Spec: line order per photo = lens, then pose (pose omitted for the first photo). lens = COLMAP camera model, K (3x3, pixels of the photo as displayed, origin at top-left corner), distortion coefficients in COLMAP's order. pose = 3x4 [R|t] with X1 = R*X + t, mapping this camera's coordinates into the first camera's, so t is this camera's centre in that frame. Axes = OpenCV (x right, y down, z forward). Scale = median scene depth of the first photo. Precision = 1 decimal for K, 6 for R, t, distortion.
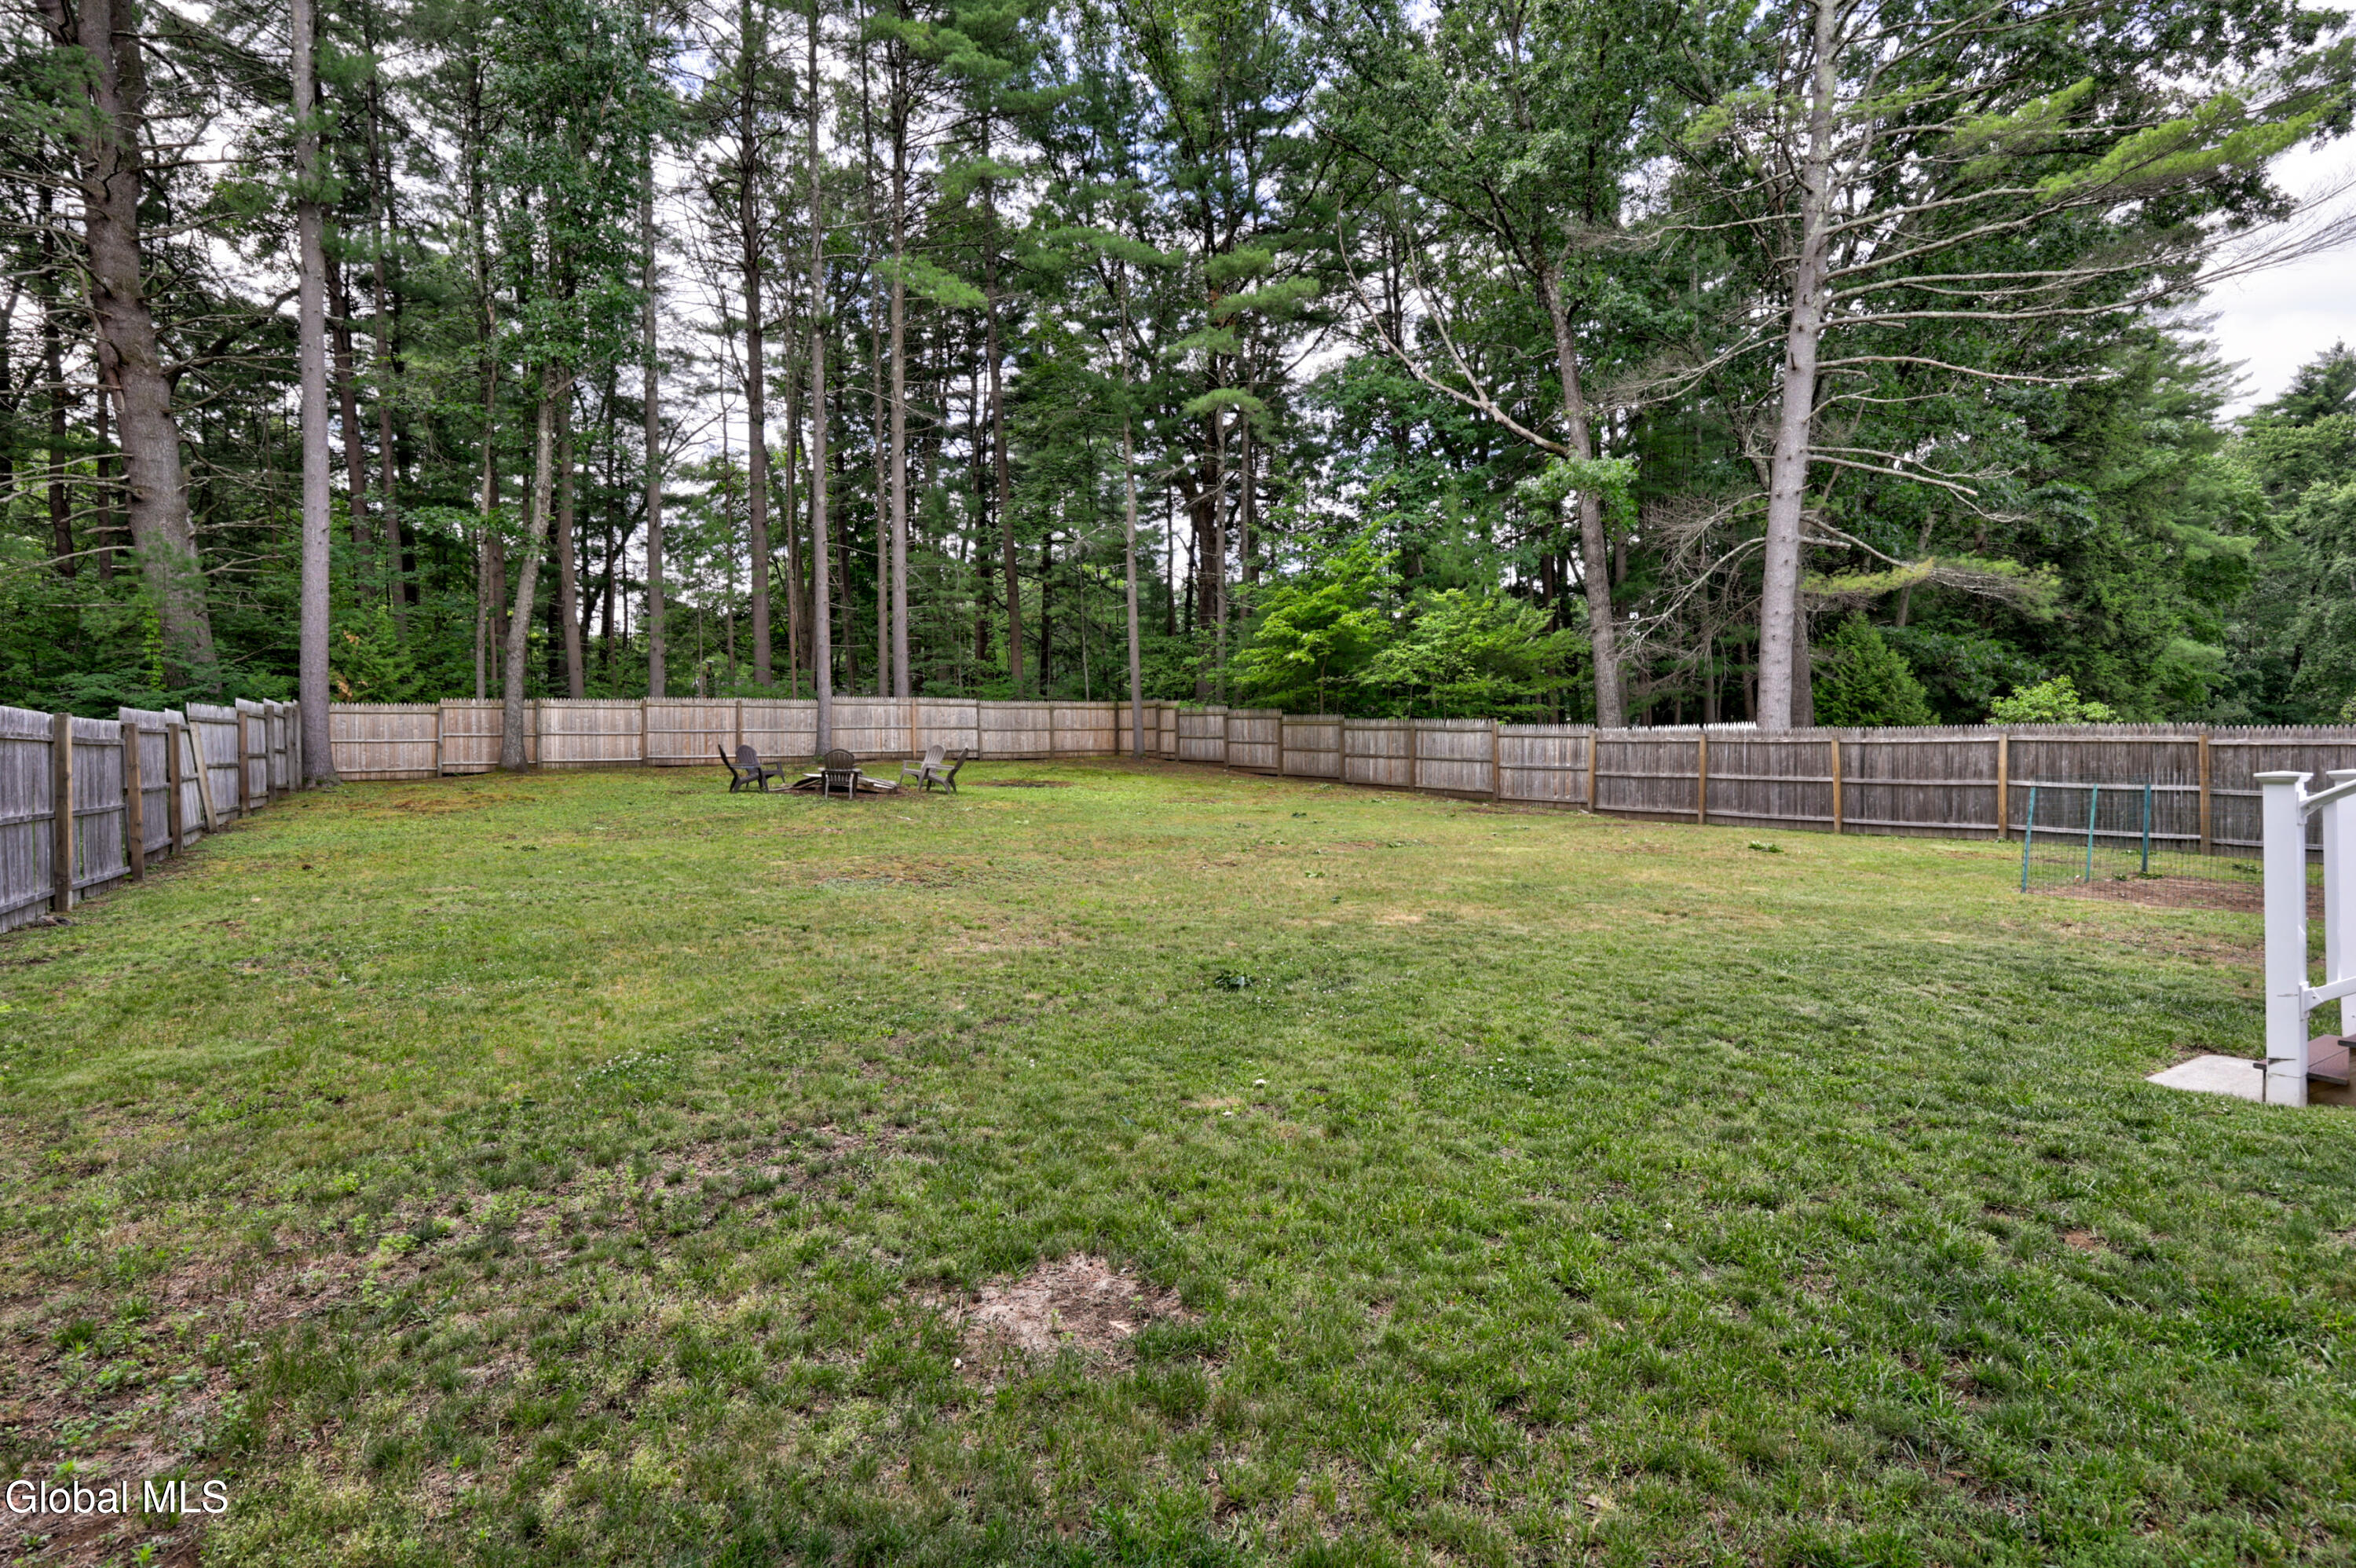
lens RADIAL K [[1193.2, 0, 1177.1], [0, 1193.2, 772.0], [0, 0, 1]] dist [-0.004271, -0.002448]
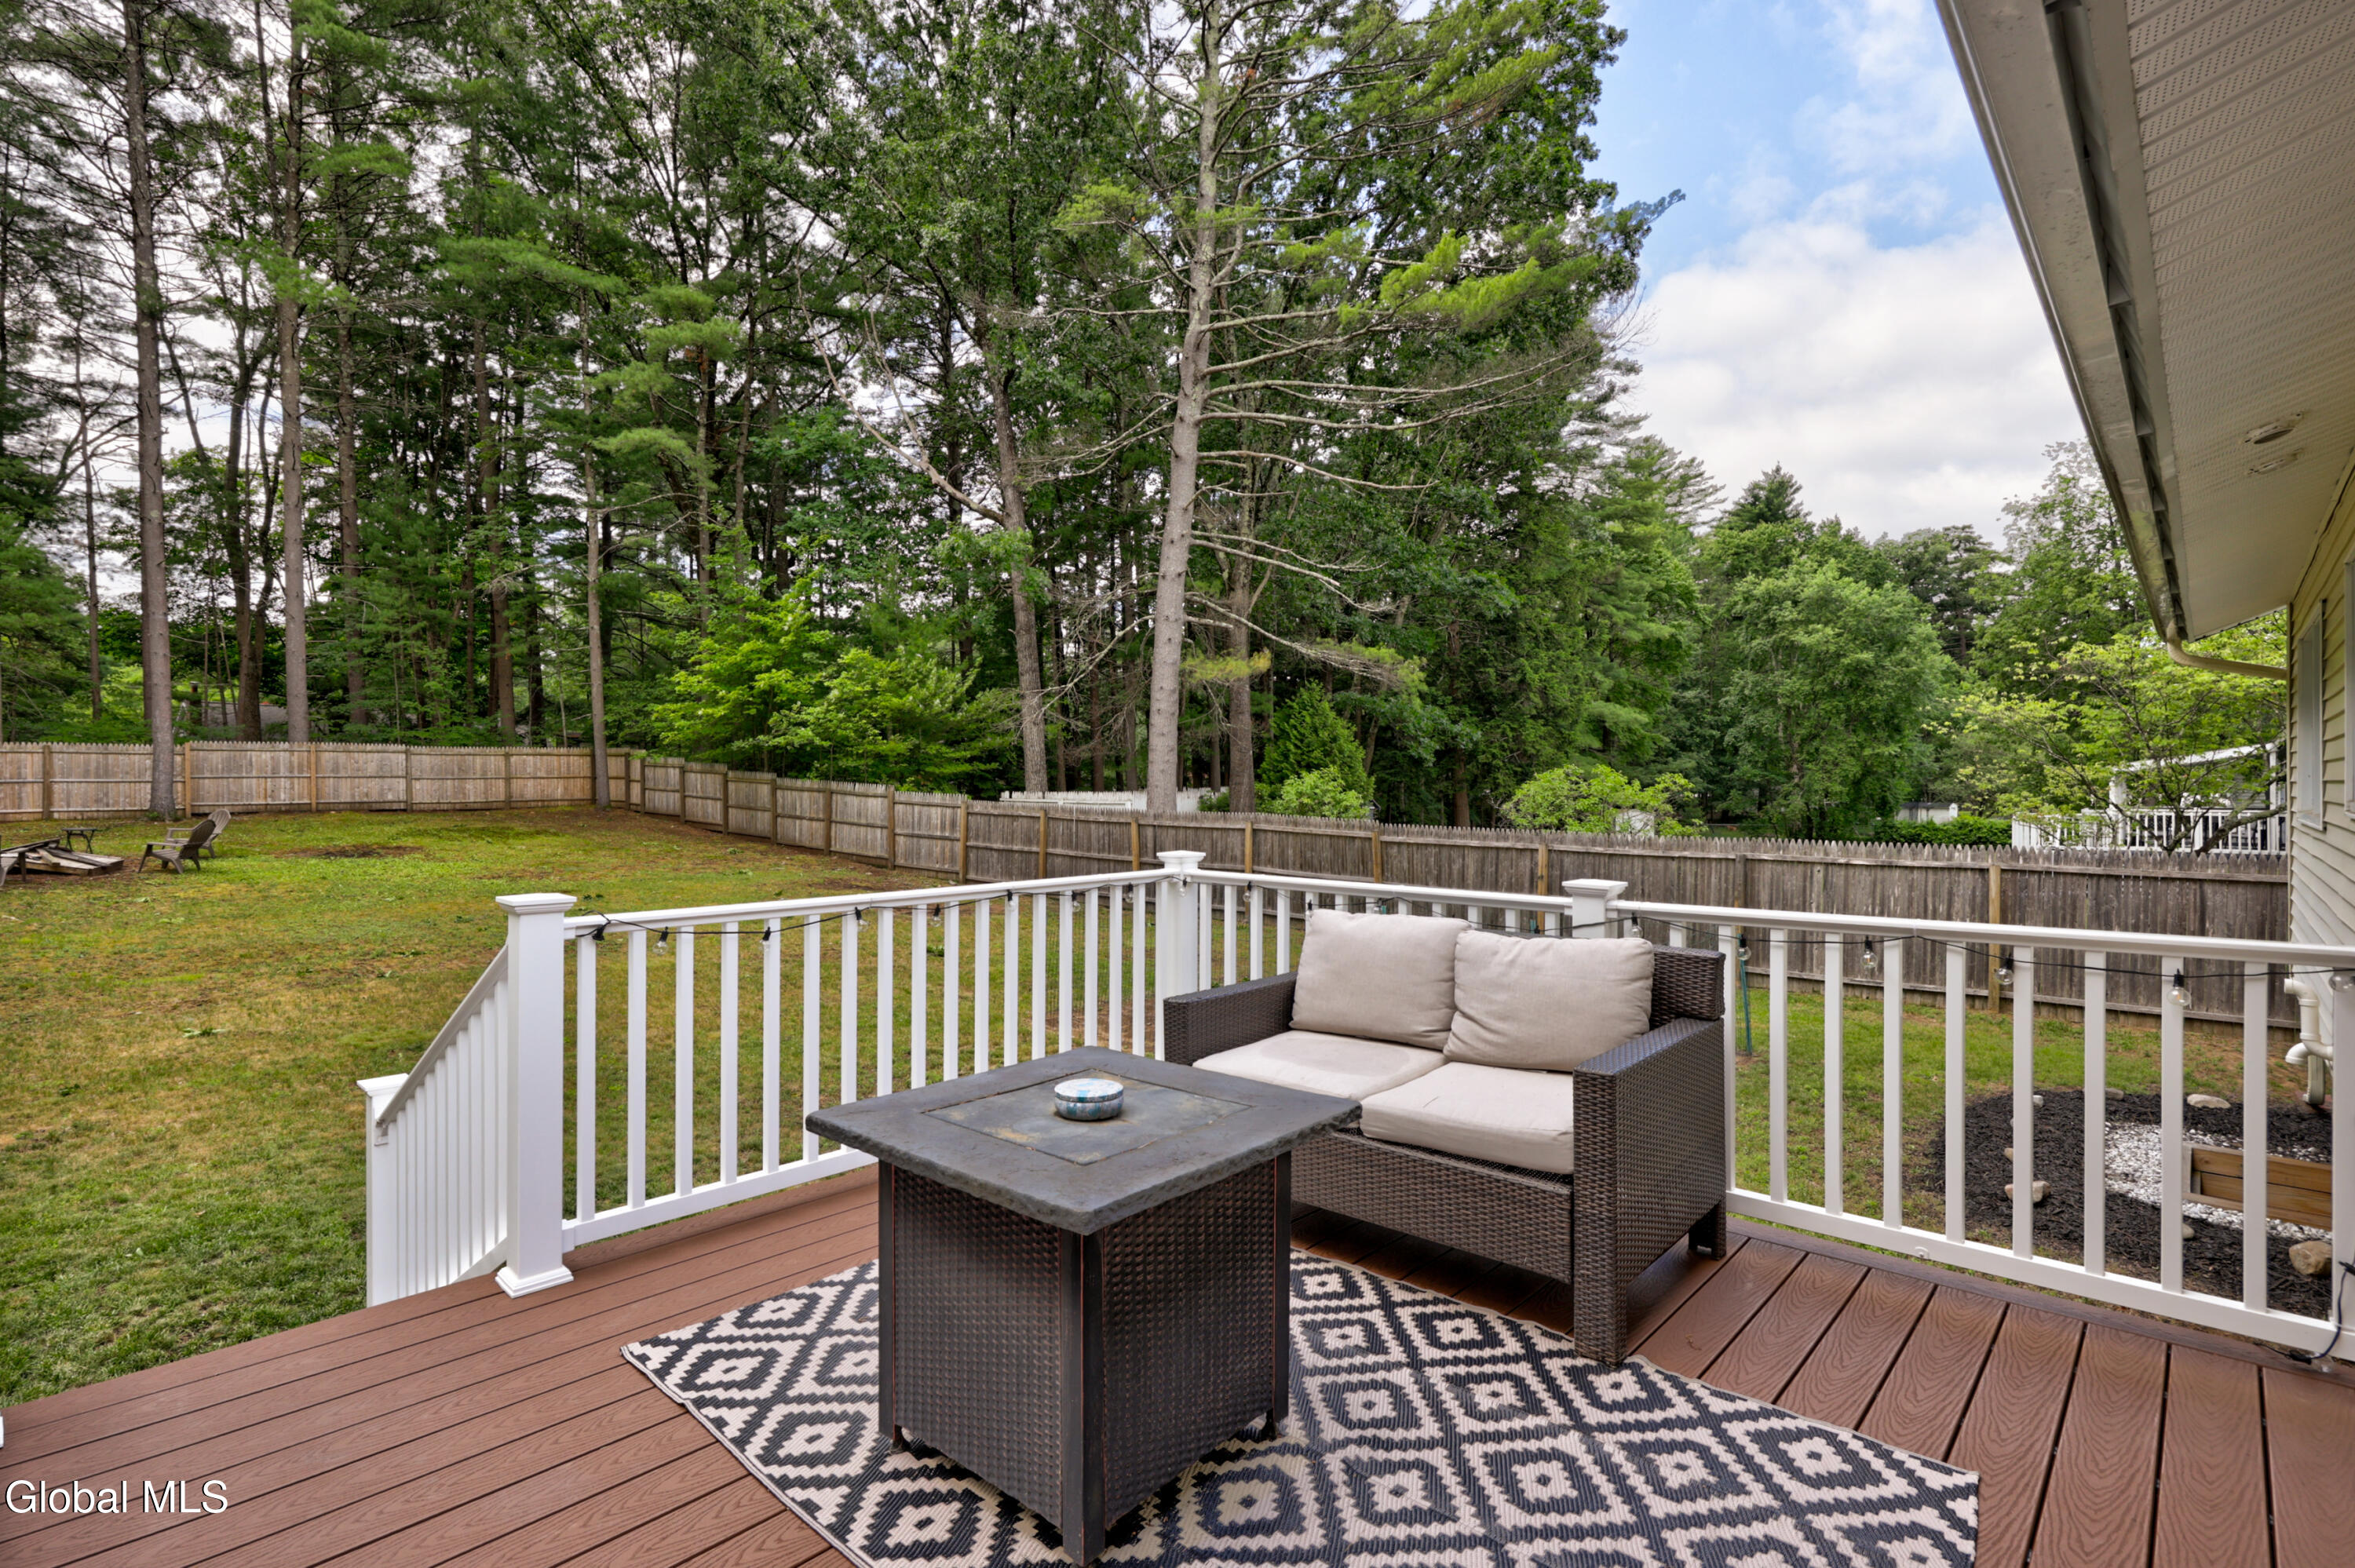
lens RADIAL K [[1116.7, 0, 1180.2], [0, 1116.7, 788.4], [0, 0, 1]] dist [0.000206, -0.000098]
pose [[0.967580, 0.007100, 0.252465, 0.223666], [-0.006300, 0.999972, -0.003976, -0.033350], [-0.252486, 0.002256, 0.967598, 0.035725]]
